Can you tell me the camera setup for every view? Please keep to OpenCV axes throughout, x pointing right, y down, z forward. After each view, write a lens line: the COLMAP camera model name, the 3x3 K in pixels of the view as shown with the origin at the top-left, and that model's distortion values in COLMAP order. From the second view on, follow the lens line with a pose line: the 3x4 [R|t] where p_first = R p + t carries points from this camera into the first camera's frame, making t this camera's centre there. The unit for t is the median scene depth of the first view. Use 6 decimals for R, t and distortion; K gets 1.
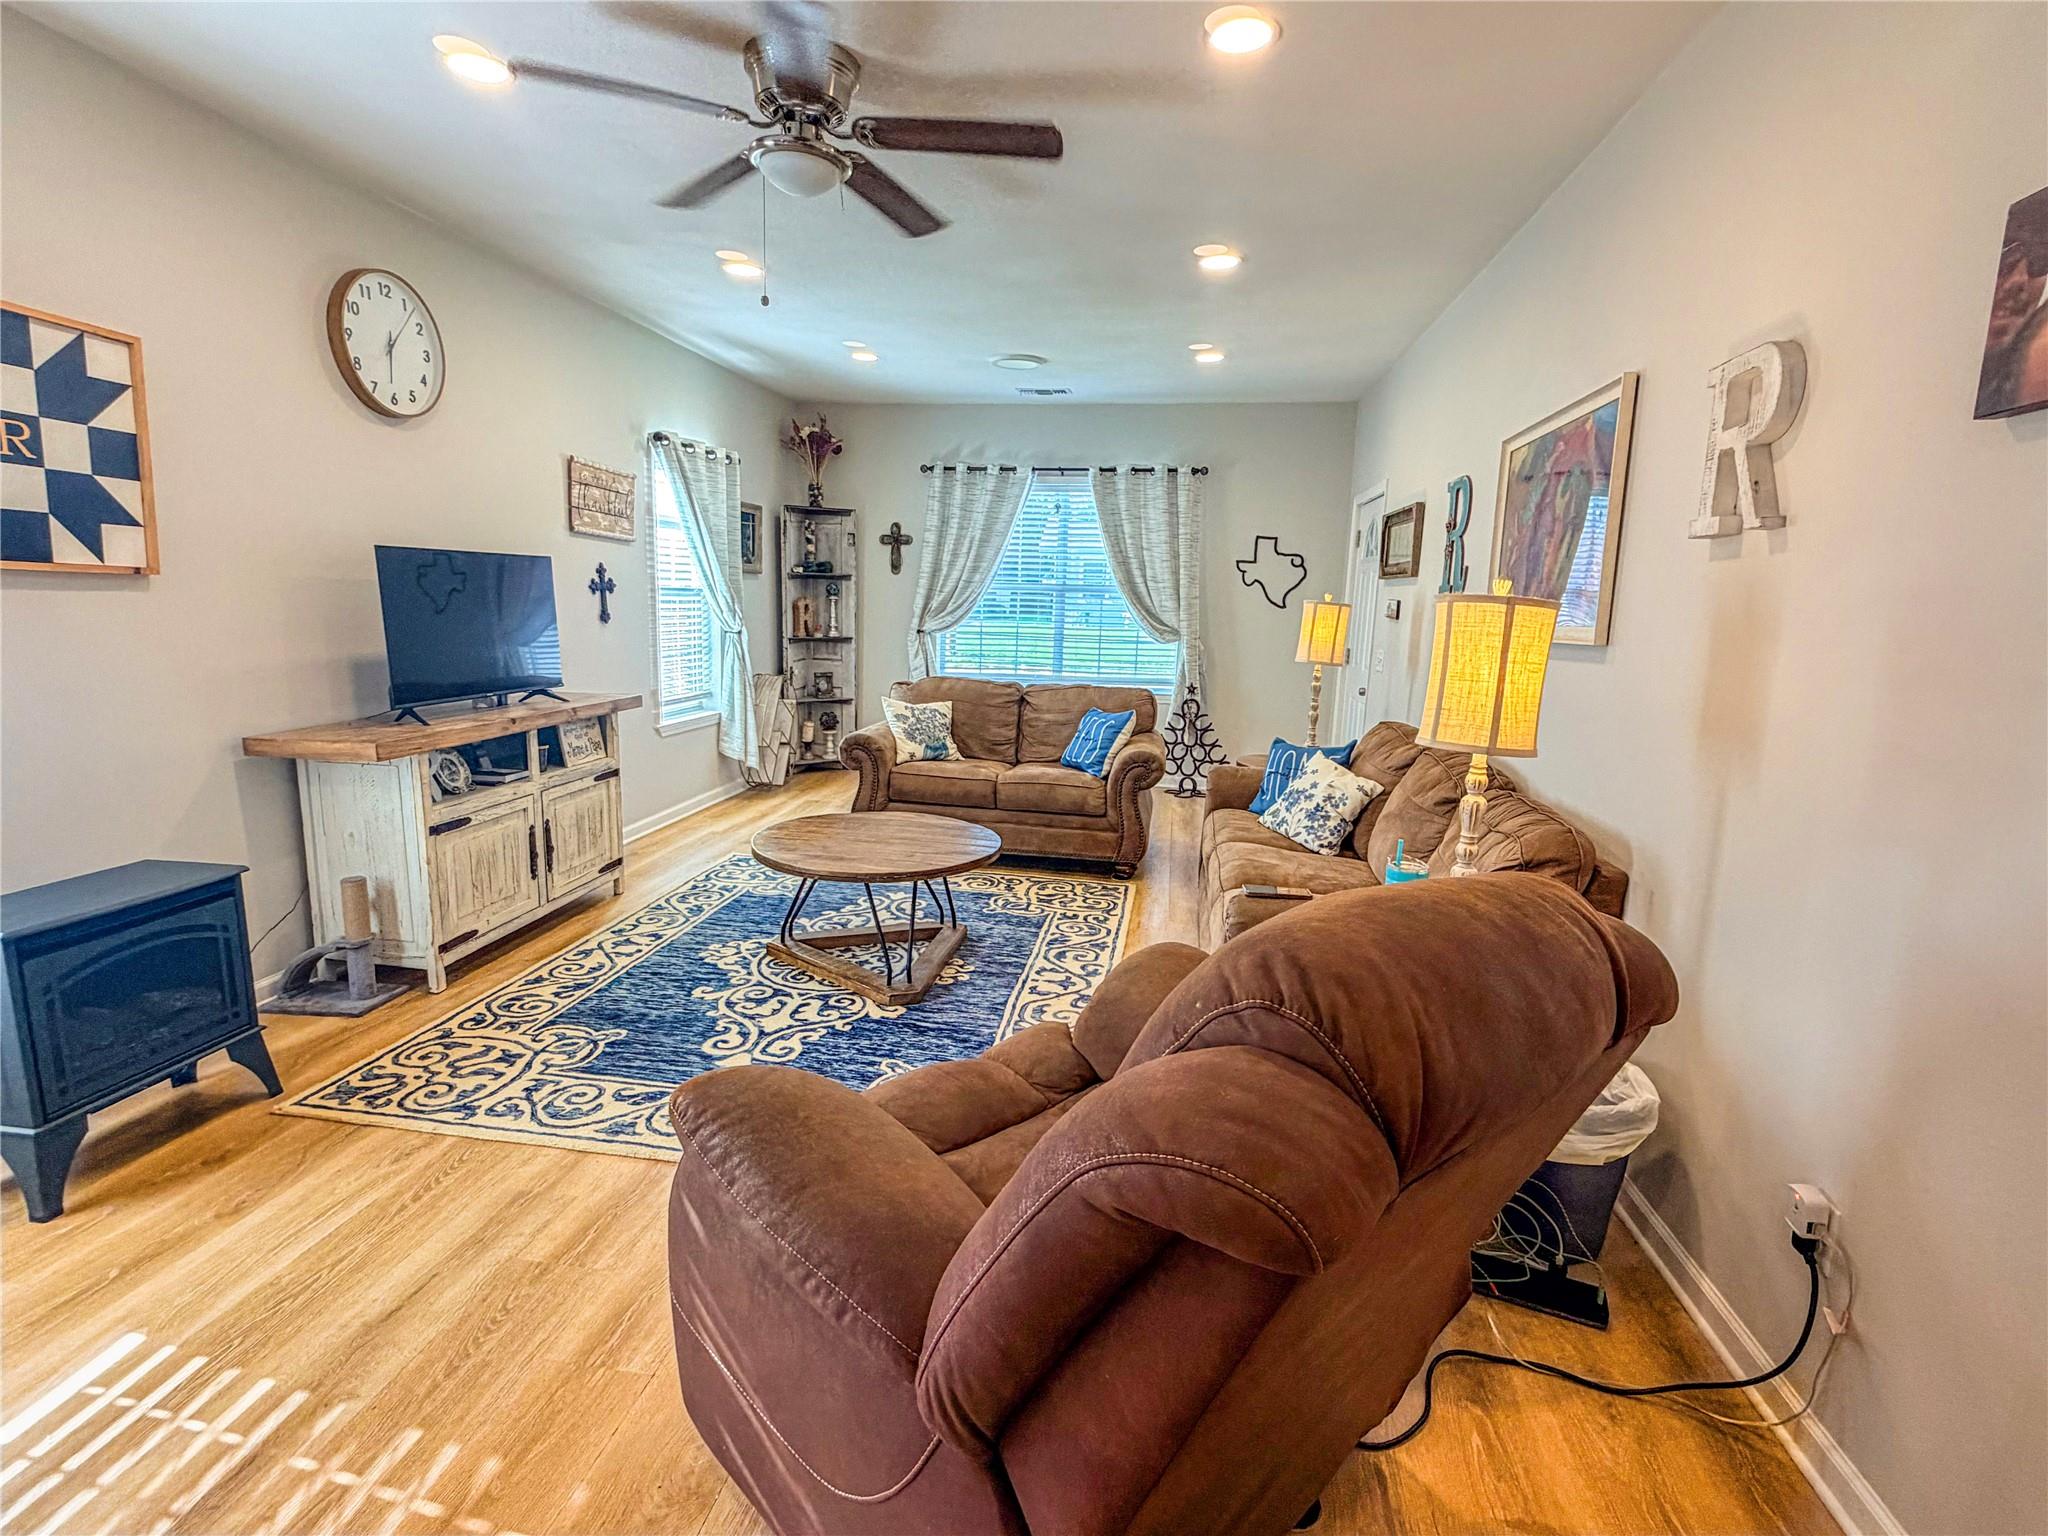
lens RADIAL K [[998.0, 0, 1014.9], [0, 998.0, 777.2], [0, 0, 1]] dist [0.002818, 0.000250]
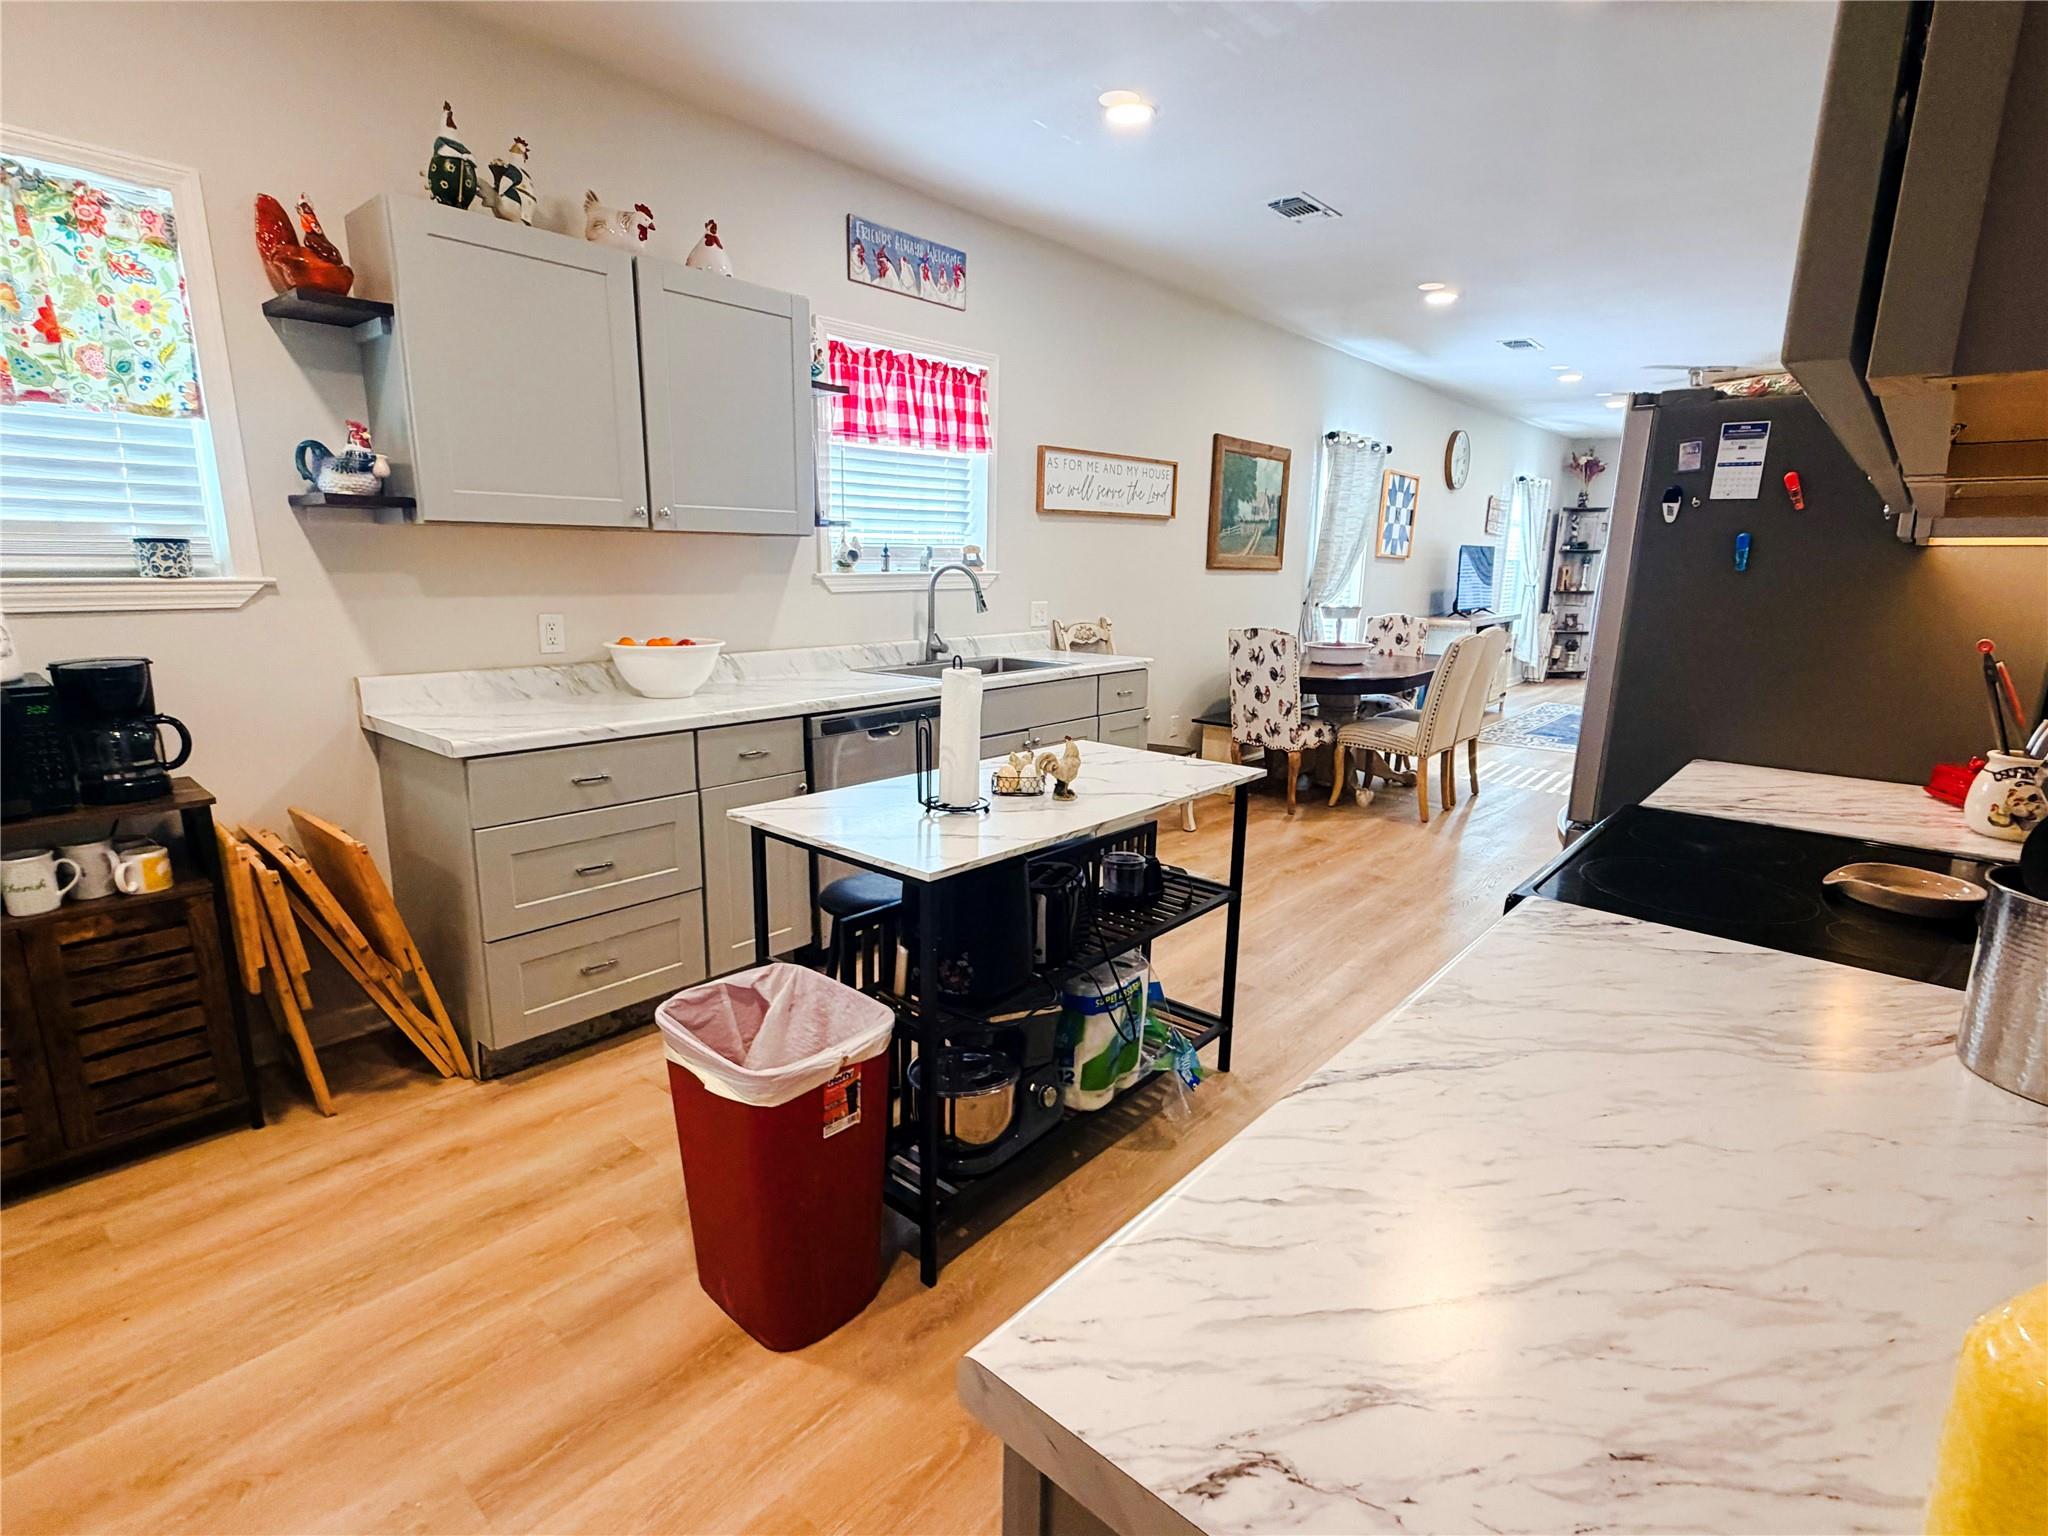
lens RADIAL K [[998.0, 0, 1014.5], [0, 998.0, 770.8], [0, 0, 1]] dist [0.002818, 0.000250]
pose [[0.861934, 0.085980, -0.499677, -0.315705], [-0.076647, 0.996287, 0.039217, 0.320478], [0.501194, 0.004497, 0.865323, -1.727917]]
